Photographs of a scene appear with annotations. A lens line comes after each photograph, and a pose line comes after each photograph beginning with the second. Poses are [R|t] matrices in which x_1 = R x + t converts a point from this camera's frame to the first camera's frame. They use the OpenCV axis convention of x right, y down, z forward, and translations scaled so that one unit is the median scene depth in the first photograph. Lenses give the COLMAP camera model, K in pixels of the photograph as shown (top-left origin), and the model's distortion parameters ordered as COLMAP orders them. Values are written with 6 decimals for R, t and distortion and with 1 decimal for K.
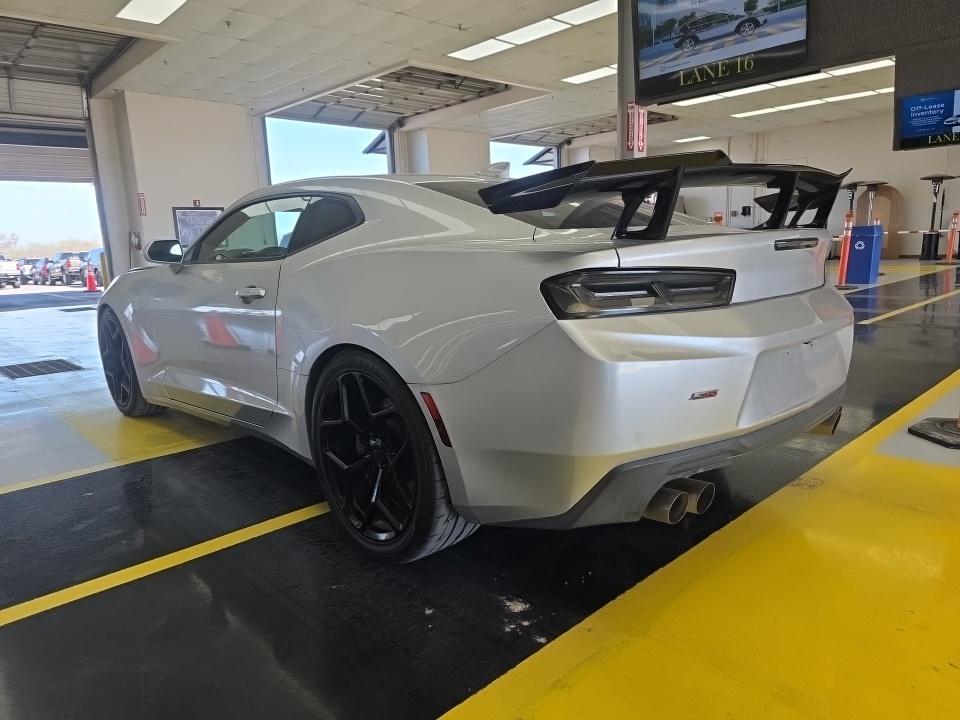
lens RADIAL K [[689.0, 0, 480.0], [0, 689.0, 360.0], [0, 0, 1]] dist [0.060182, -0.048391]
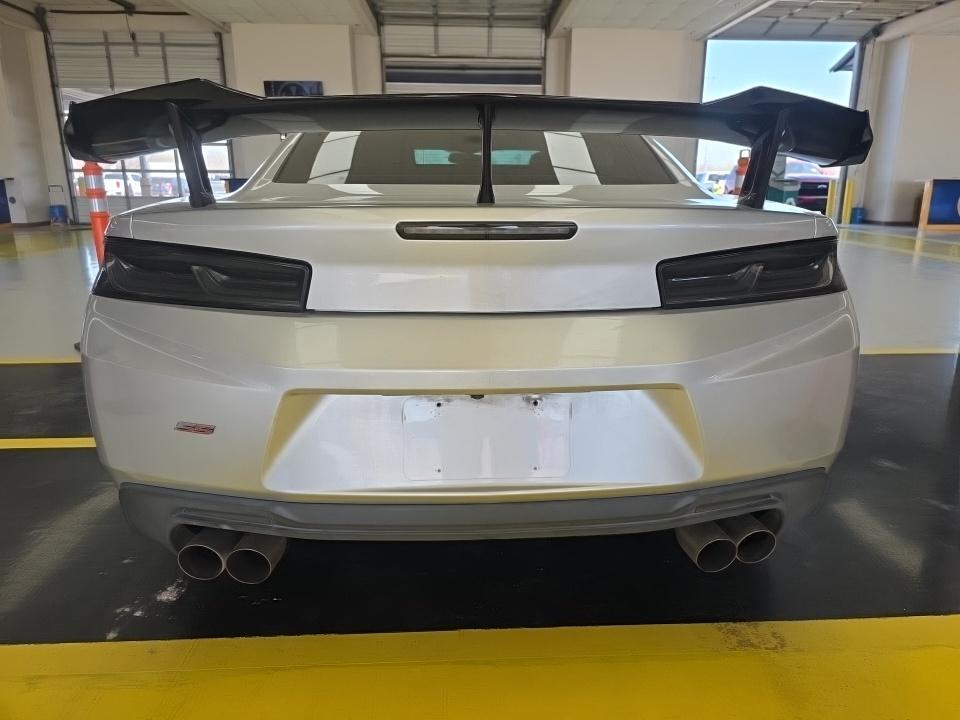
lens RADIAL K [[675.8, 0, 480.0], [0, 675.8, 360.0], [0, 0, 1]] dist [0.038845, -0.046225]
pose [[0.742136, 0.211579, -0.635979, 0.140087], [-0.145219, 0.977087, 0.155601, -0.025015], [0.654329, -0.023121, 0.755857, 0.093686]]
